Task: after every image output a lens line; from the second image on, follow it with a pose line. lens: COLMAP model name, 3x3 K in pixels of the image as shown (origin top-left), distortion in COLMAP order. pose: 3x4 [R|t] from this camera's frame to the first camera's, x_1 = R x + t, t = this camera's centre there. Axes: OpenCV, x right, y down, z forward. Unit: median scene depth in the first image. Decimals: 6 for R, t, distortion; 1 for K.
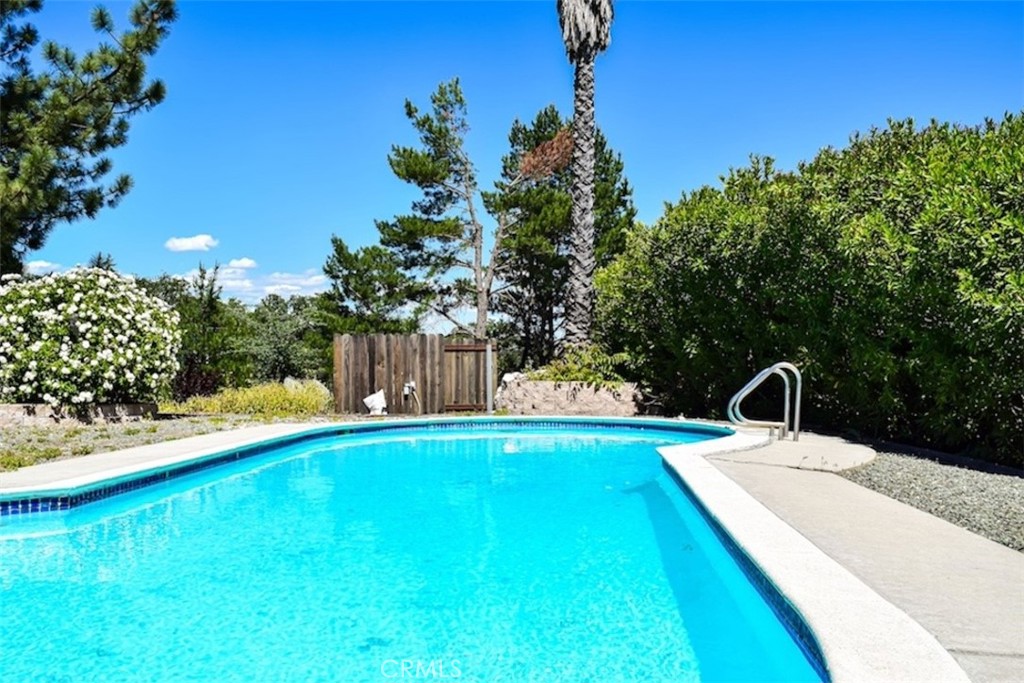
lens RADIAL K [[808.9, 0, 507.5], [0, 808.9, 345.9], [0, 0, 1]] dist [-0.094261, 0.021781]
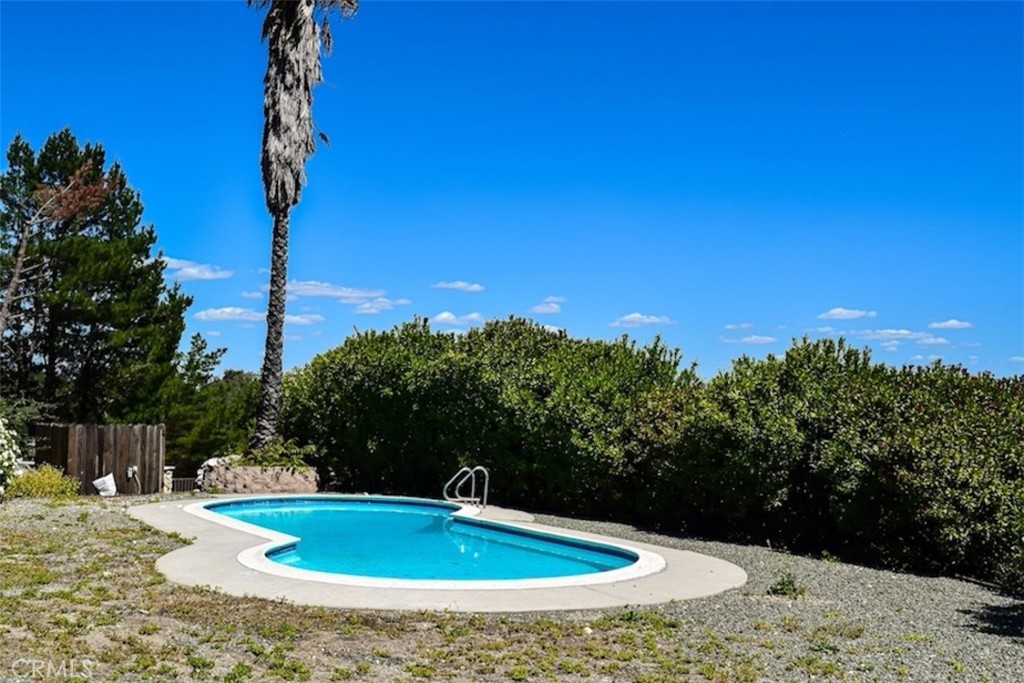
lens RADIAL K [[1091.1, 0, 513.6], [0, 1091.1, 339.7], [0, 0, 1]] dist [-0.068969, 0.000000]
pose [[0.800134, 0.058854, 0.596927, -0.647655], [-0.039399, 0.998182, -0.045605, -0.093441], [-0.598526, 0.012972, 0.800998, -0.626071]]
